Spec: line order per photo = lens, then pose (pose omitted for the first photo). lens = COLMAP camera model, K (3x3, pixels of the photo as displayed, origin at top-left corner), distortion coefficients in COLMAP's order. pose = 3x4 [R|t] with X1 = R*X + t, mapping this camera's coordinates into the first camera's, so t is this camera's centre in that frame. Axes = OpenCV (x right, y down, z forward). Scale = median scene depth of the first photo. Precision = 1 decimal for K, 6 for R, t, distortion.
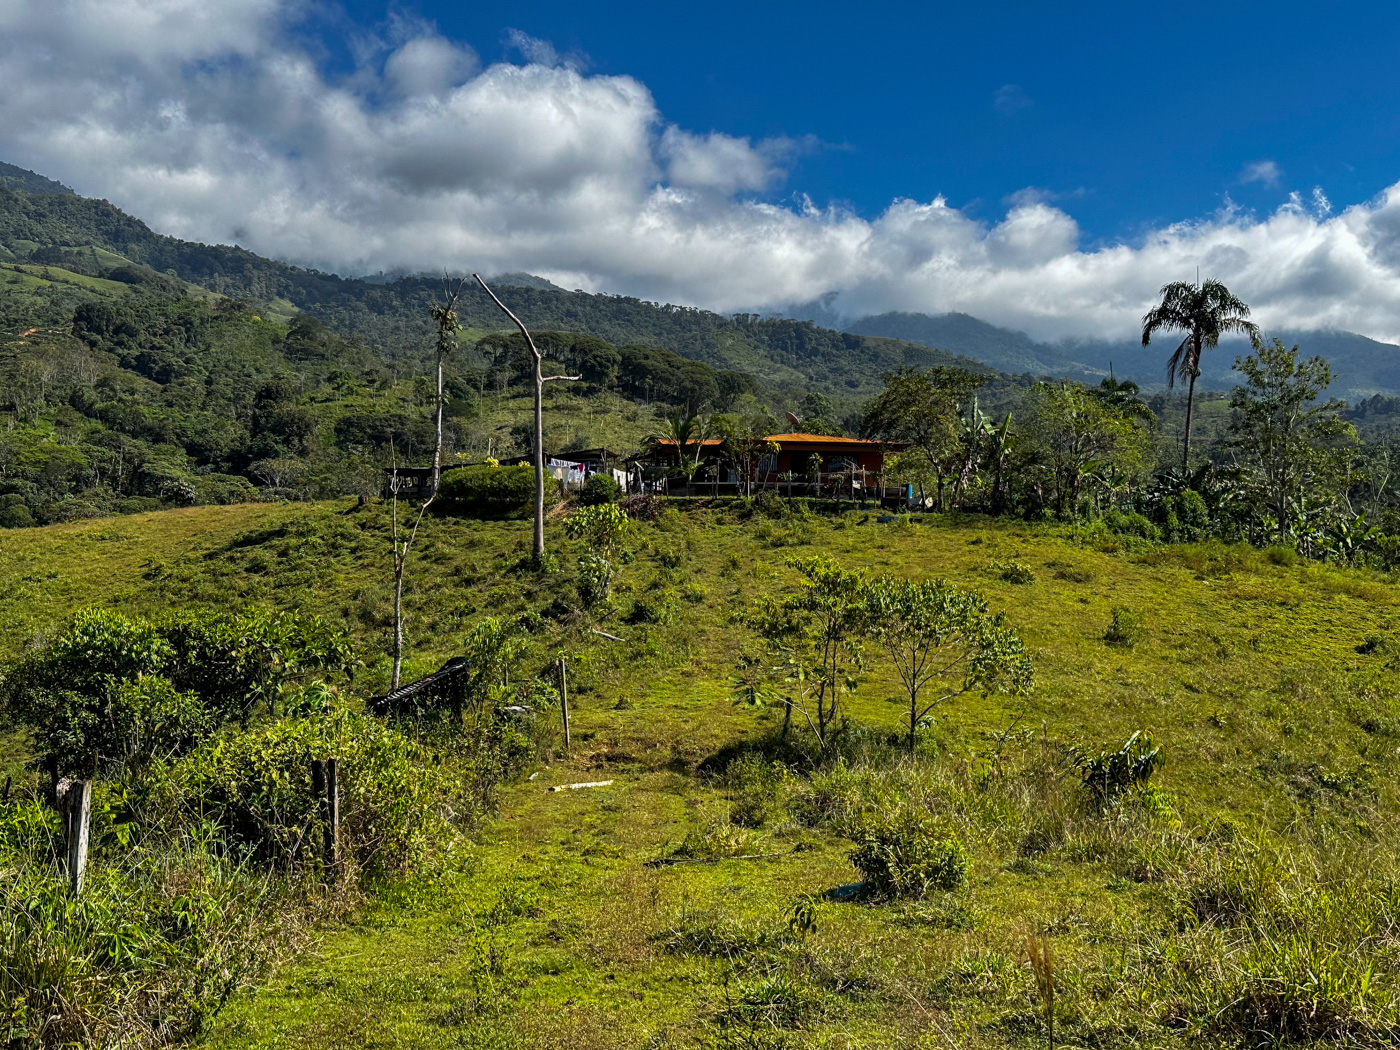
lens RADIAL K [[1549.6, 0, 702.5], [0, 1549.6, 546.5], [0, 0, 1]] dist [0.025811, -0.030240]
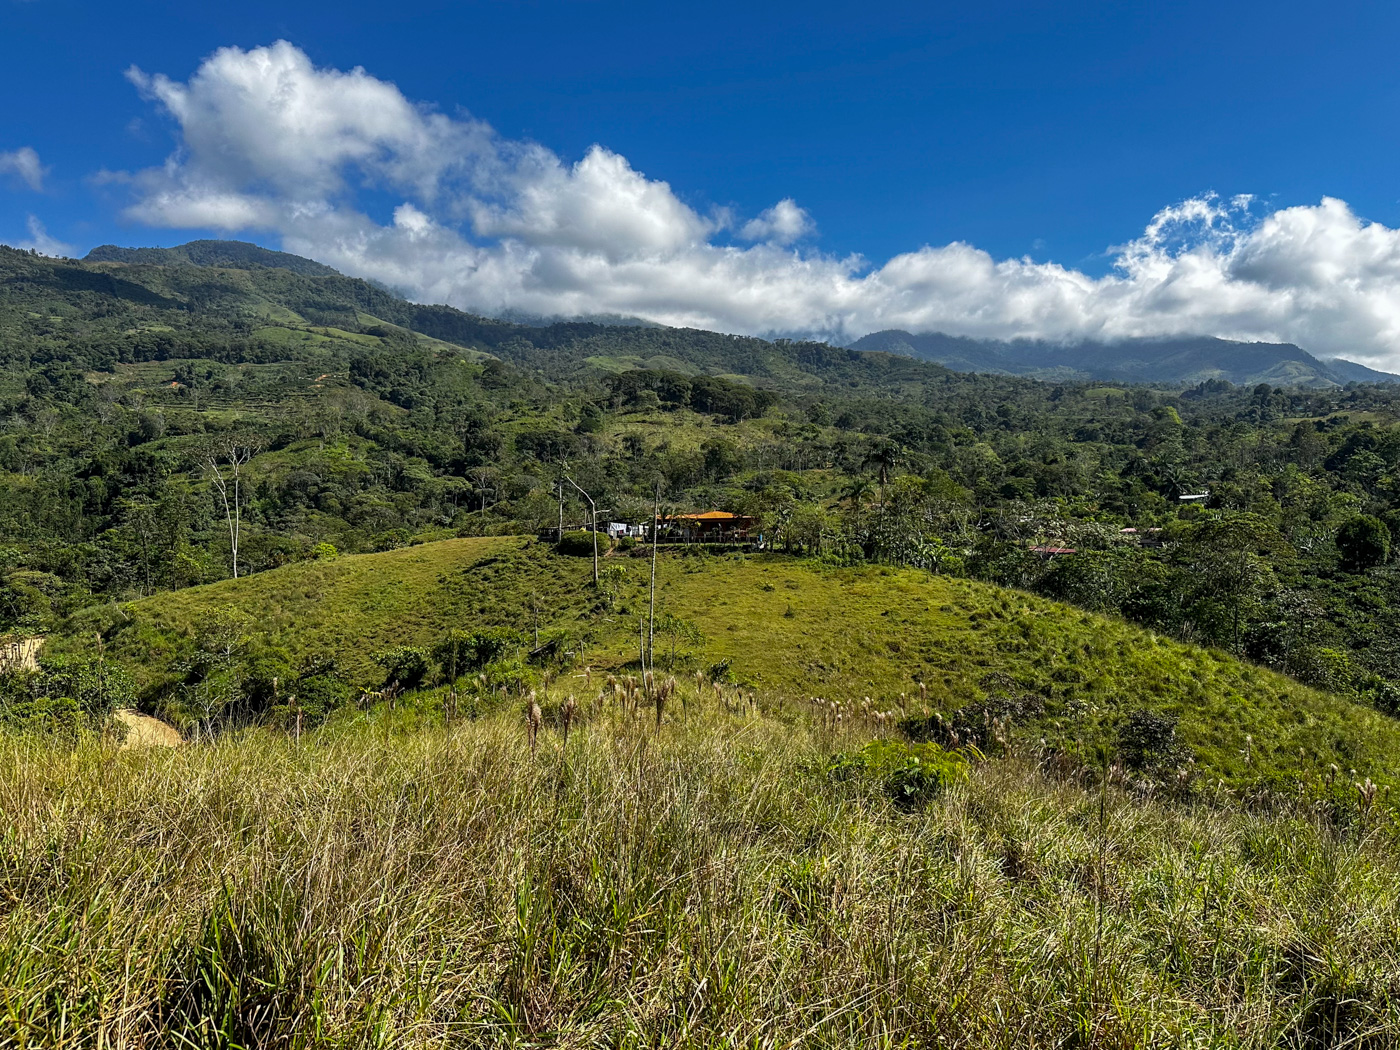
lens RADIAL K [[1080.1, 0, 706.2], [0, 1080.1, 522.3], [0, 0, 1]] dist [0.138419, -0.230231]
pose [[0.997853, -0.023686, -0.061066, 0.027301], [0.025841, 0.999062, 0.034755, -0.021254], [0.060185, -0.036258, 0.997528, -0.113157]]
